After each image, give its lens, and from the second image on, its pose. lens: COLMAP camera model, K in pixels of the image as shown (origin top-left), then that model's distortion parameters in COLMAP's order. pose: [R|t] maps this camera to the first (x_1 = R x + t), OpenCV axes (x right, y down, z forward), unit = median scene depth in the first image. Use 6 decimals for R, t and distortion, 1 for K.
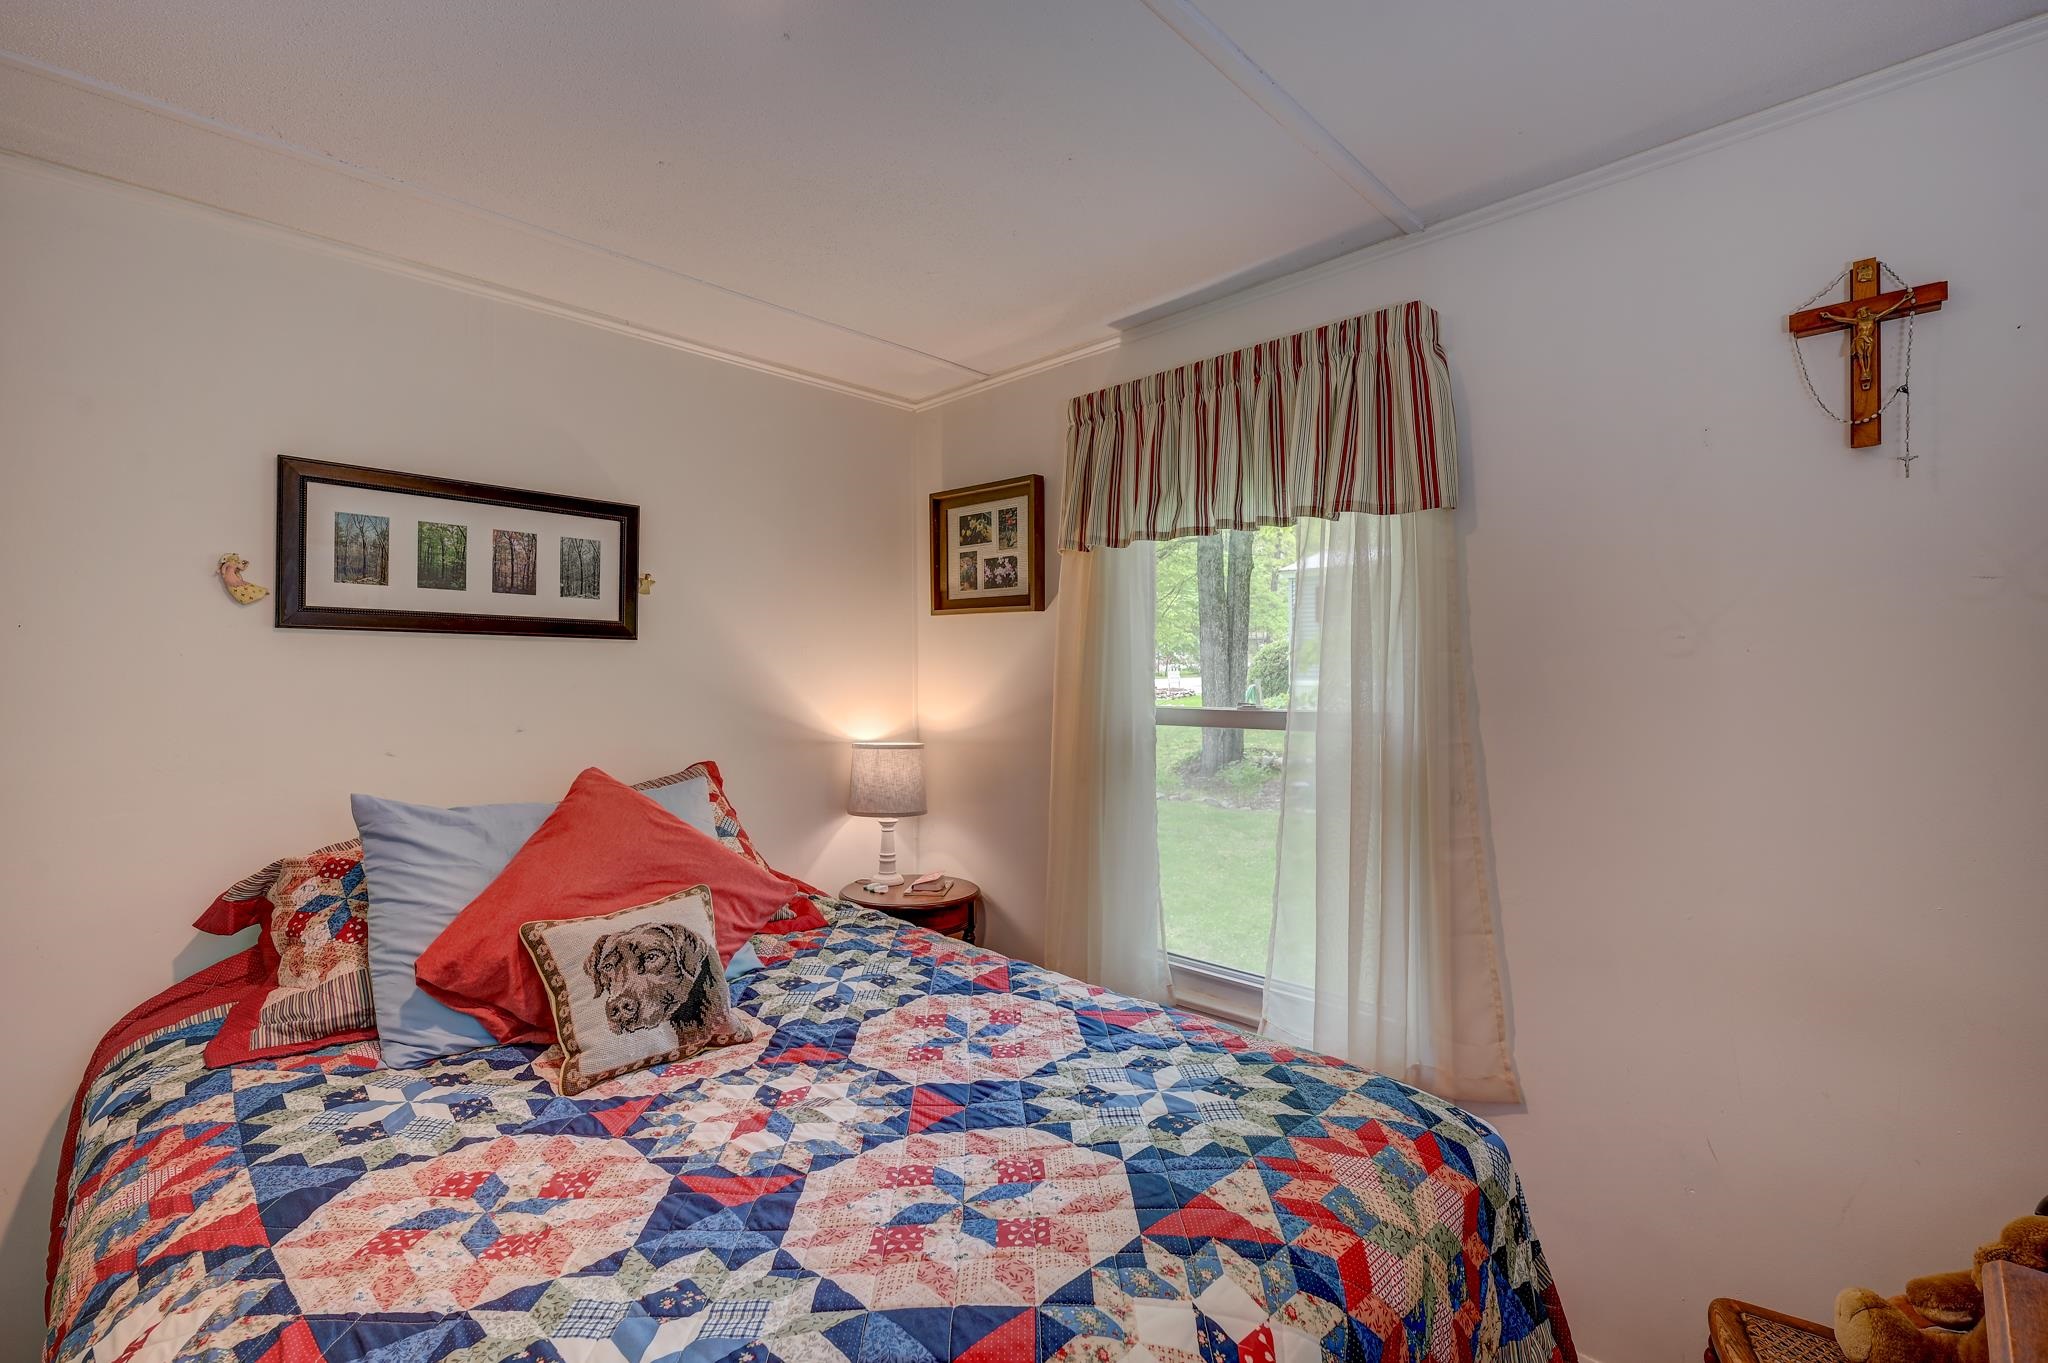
lens RADIAL K [[909.1, 0, 1039.9], [0, 909.1, 681.2], [0, 0, 1]] dist [0.002042, -0.000854]
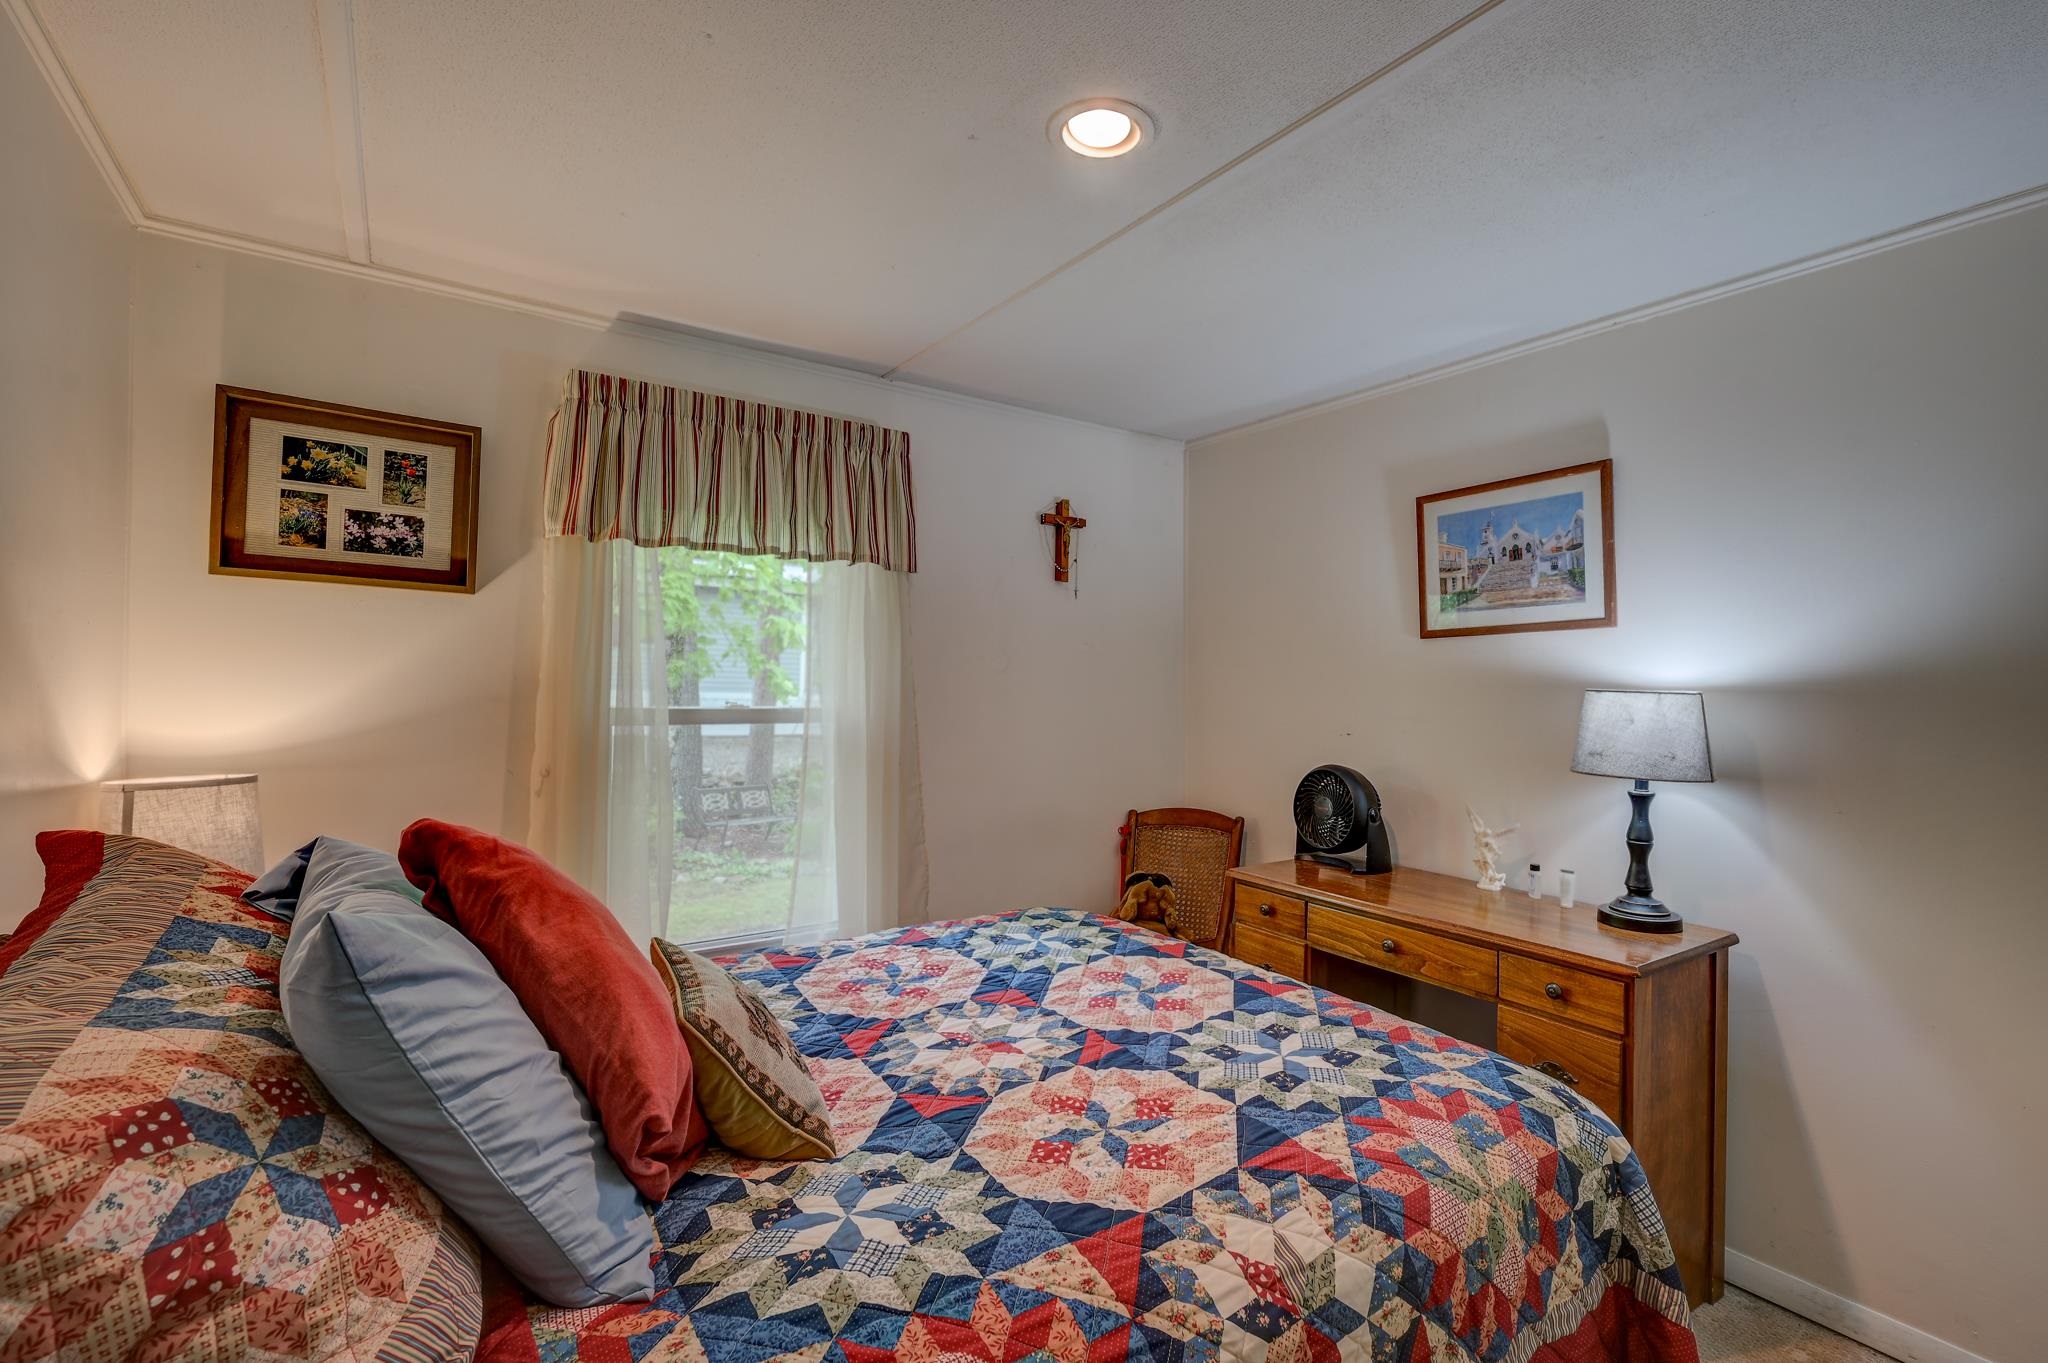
lens RADIAL K [[909.1, 0, 1043.0], [0, 909.1, 681.4], [0, 0, 1]] dist [0.002042, -0.000854]
pose [[0.183521, 0.008522, 0.982979, -1.352773], [-0.009262, 0.999933, -0.006940, 0.004801], [-0.982972, -0.007831, 0.183588, 0.651893]]
